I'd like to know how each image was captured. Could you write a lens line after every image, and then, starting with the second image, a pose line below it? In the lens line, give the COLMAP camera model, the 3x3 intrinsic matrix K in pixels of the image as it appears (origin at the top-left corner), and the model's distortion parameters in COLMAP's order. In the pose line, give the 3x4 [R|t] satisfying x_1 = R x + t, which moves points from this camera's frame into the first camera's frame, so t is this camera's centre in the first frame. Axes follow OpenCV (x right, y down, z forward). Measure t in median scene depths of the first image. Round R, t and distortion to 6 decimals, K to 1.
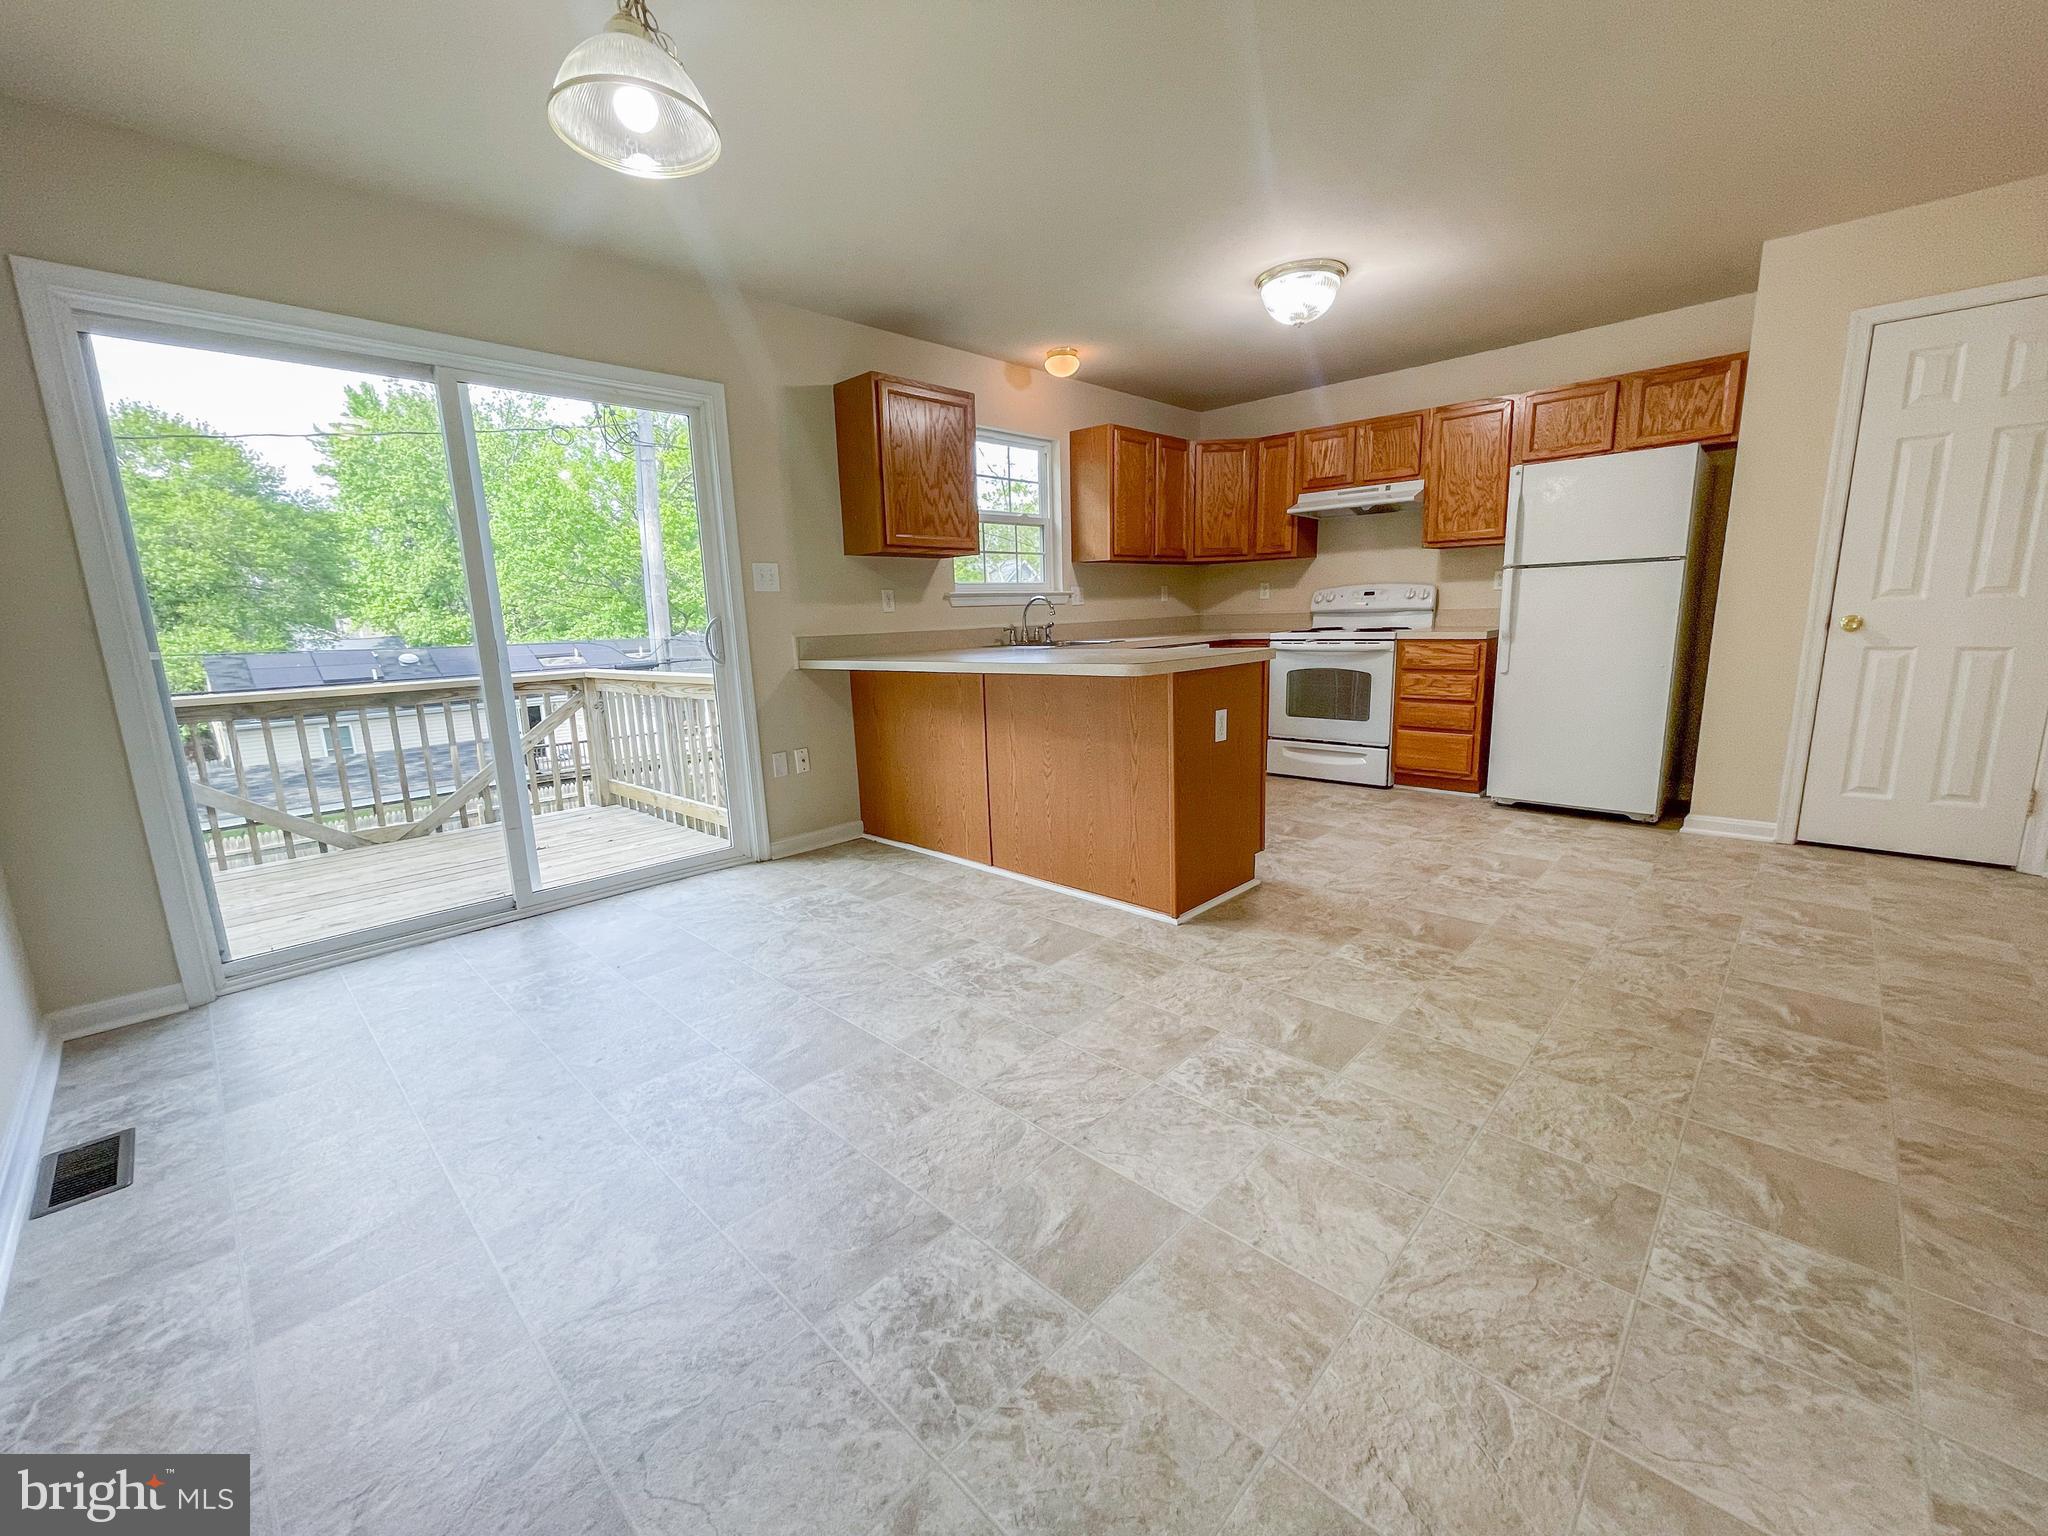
lens RADIAL K [[821.6, 0, 1027.0], [0, 821.6, 766.2], [0, 0, 1]] dist [-0.001420, -0.000403]
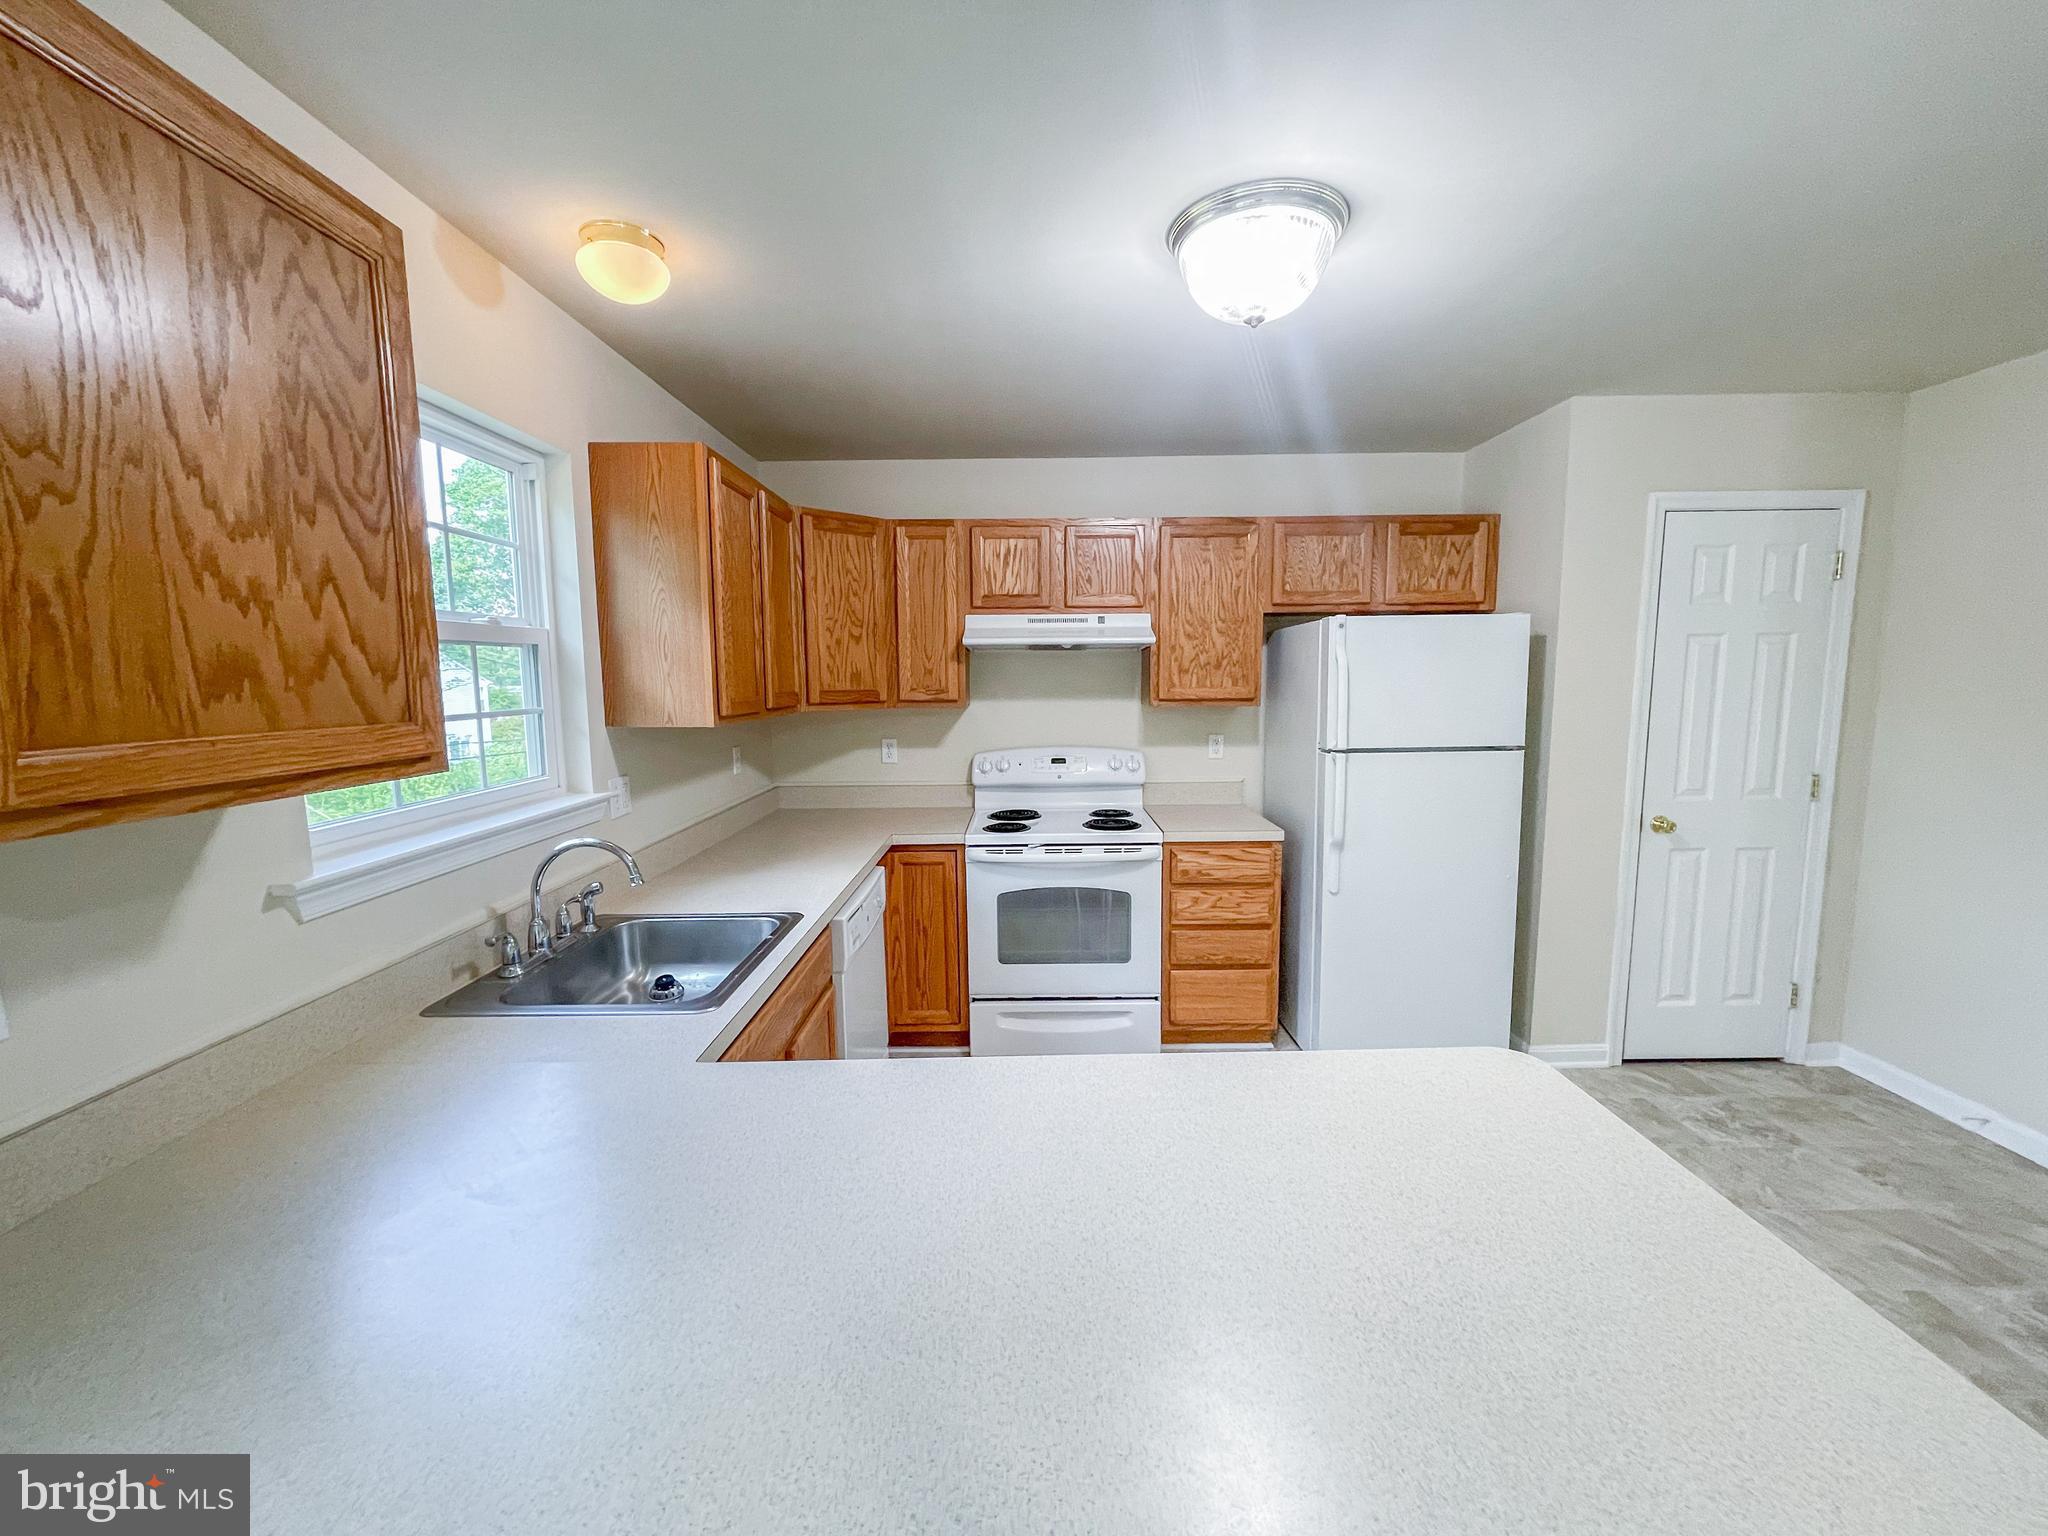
lens RADIAL K [[821.6, 0, 1023.8], [0, 821.6, 774.2], [0, 0, 1]] dist [-0.001420, -0.000403]
pose [[0.725441, -0.058994, 0.685752, -0.115861], [0.117111, 0.992372, -0.038516, -0.232248], [-0.678248, 0.108250, 0.726816, 0.676694]]
